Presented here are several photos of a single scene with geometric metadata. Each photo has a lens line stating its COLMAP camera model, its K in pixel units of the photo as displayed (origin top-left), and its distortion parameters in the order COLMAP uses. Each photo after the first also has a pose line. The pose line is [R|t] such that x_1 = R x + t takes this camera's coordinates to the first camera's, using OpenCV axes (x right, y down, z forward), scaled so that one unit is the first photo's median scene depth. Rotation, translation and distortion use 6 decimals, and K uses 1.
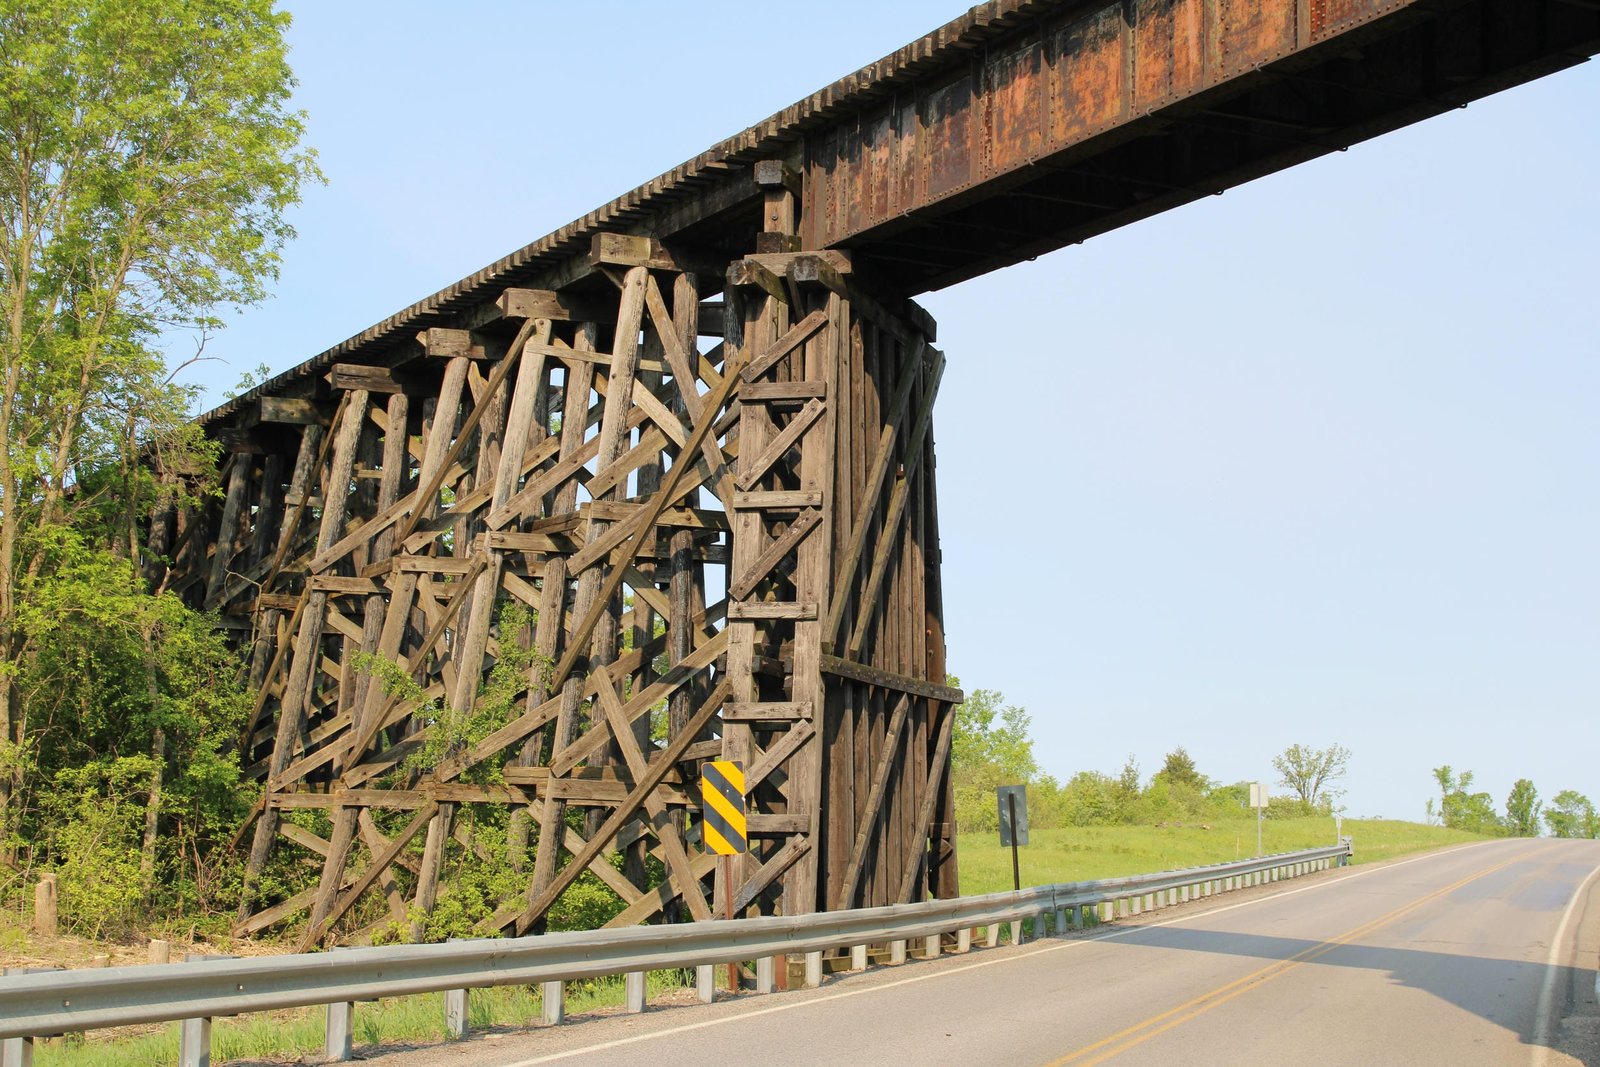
lens RADIAL K [[2734.2, 0, 820.9], [0, 2734.2, 528.3], [0, 0, 1]] dist [-0.005687, 0.076997]
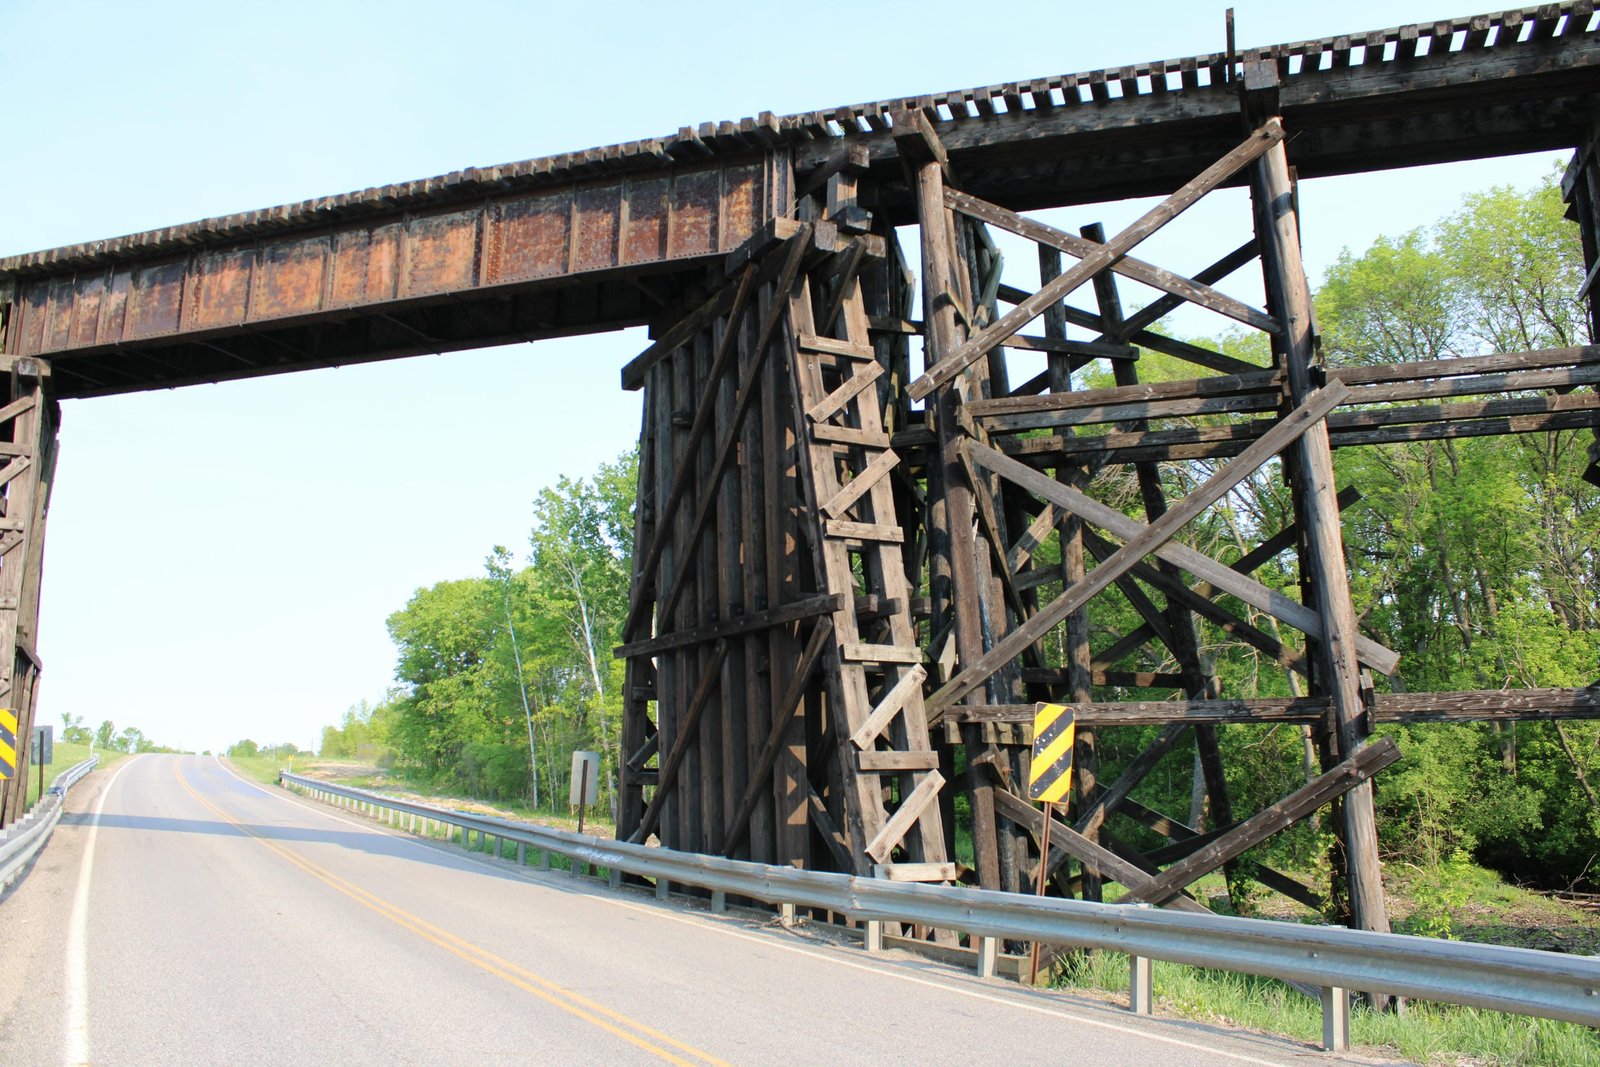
lens RADIAL K [[1330.7, 0, 821.4], [0, 1330.7, 526.6], [0, 0, 1]] dist [-0.158055, 0.134884]
pose [[0.721126, 0.116785, 0.682890, -0.137153], [-0.075387, 0.993064, -0.090221, 0.016314], [-0.688690, 0.013579, 0.724929, 0.199711]]
